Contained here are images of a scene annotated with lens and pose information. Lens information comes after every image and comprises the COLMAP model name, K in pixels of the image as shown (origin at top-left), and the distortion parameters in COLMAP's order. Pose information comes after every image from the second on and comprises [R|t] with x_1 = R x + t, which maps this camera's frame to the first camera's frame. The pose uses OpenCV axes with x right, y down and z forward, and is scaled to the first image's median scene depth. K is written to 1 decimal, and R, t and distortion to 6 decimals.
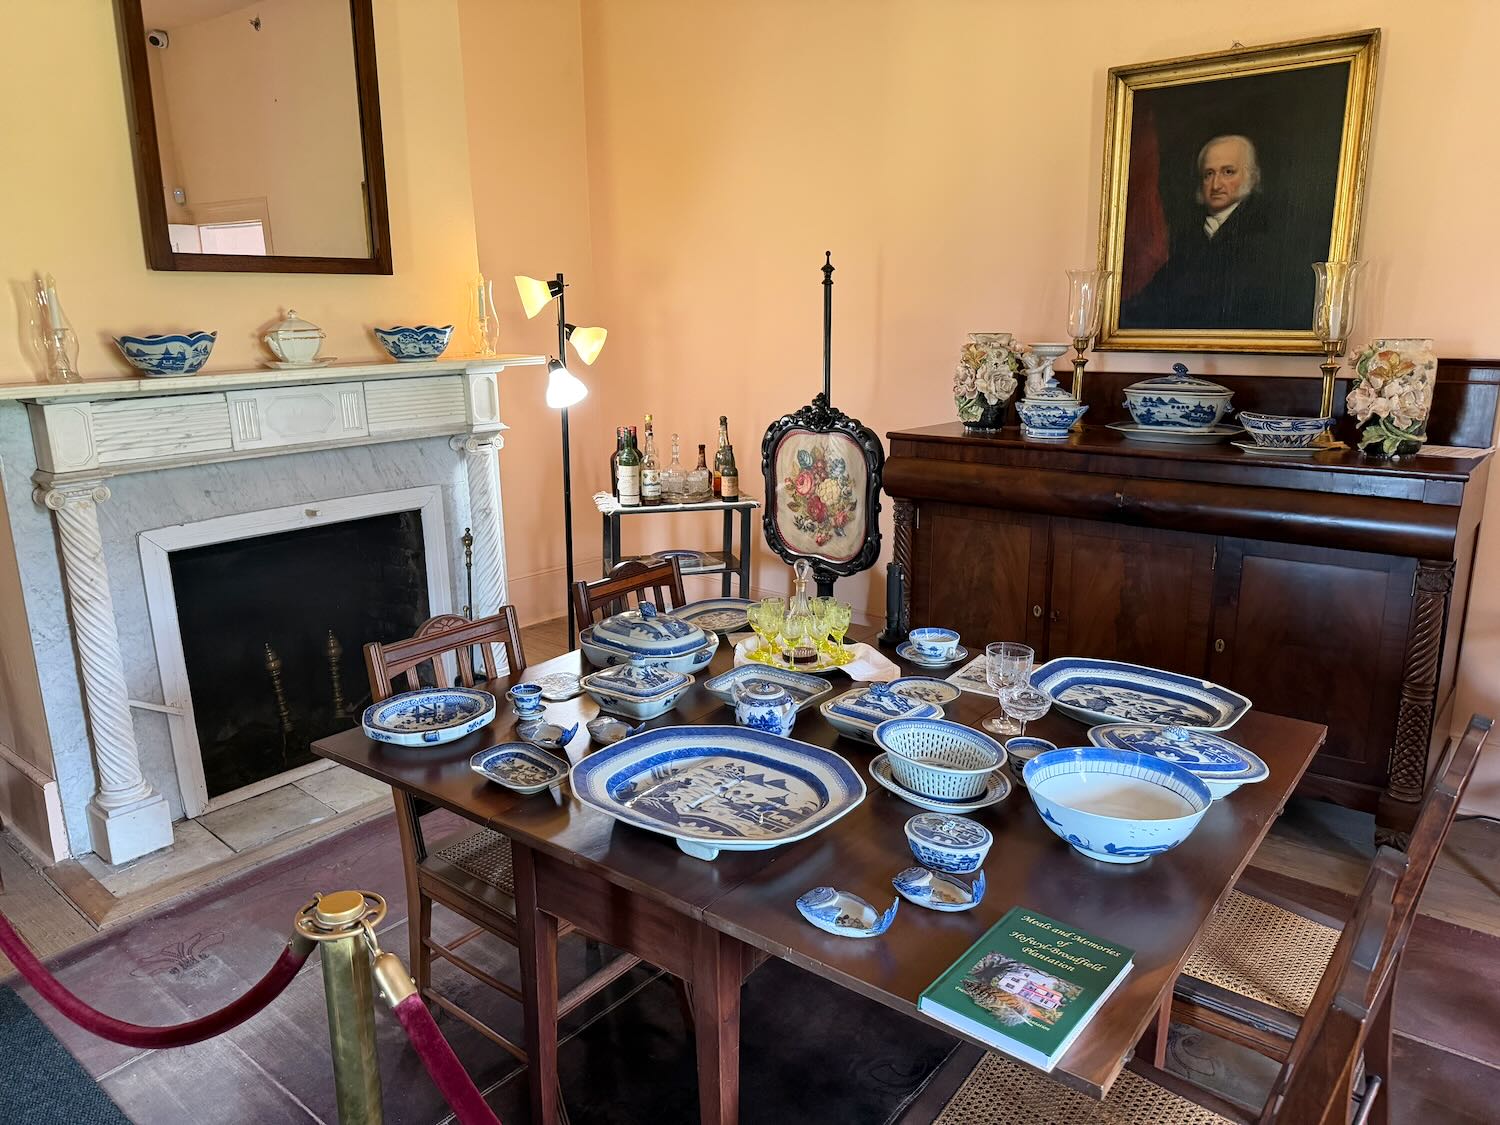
lens RADIAL K [[1058.7, 0, 751.6], [0, 1058.7, 561.9], [0, 0, 1]] dist [-0.051954, -0.009219]
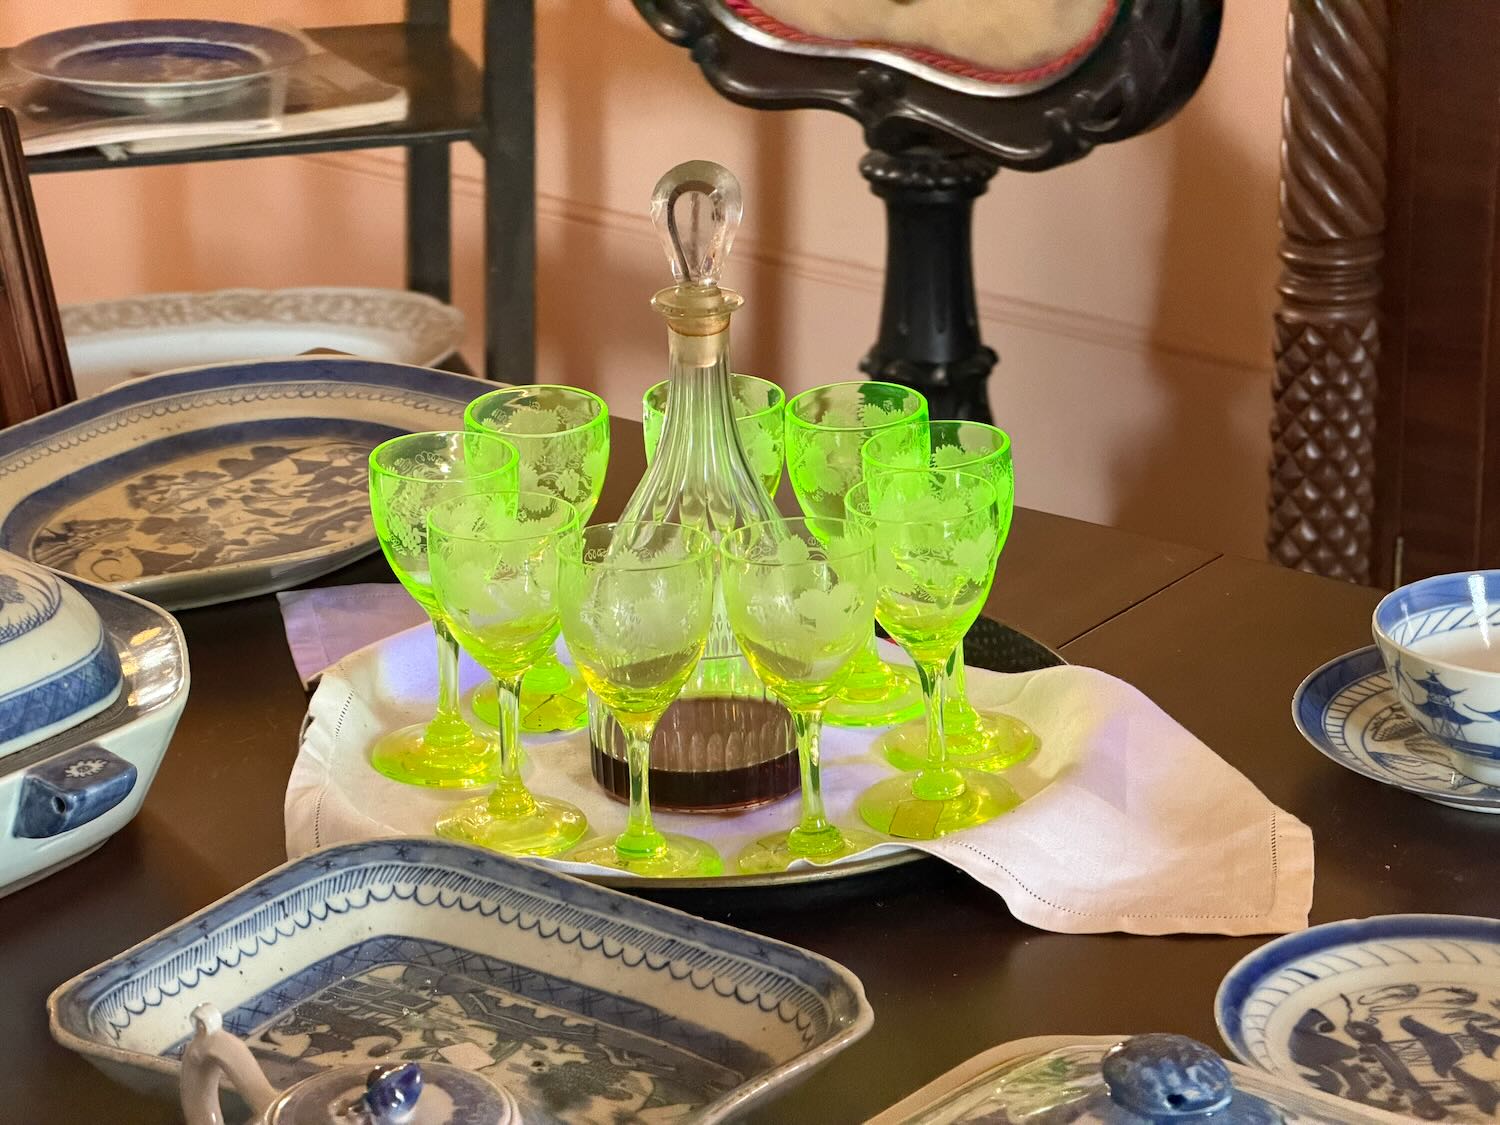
lens RADIAL K [[4355.7, 0, 749.0], [0, 4355.7, 562.5], [0, 0, 1]] dist [0.149474, 0.000000]
pose [[0.999959, -0.006580, 0.006189, 0.048745], [0.005701, 0.991158, 0.132561, -0.029411], [-0.007007, -0.132520, 0.991156, 0.332872]]
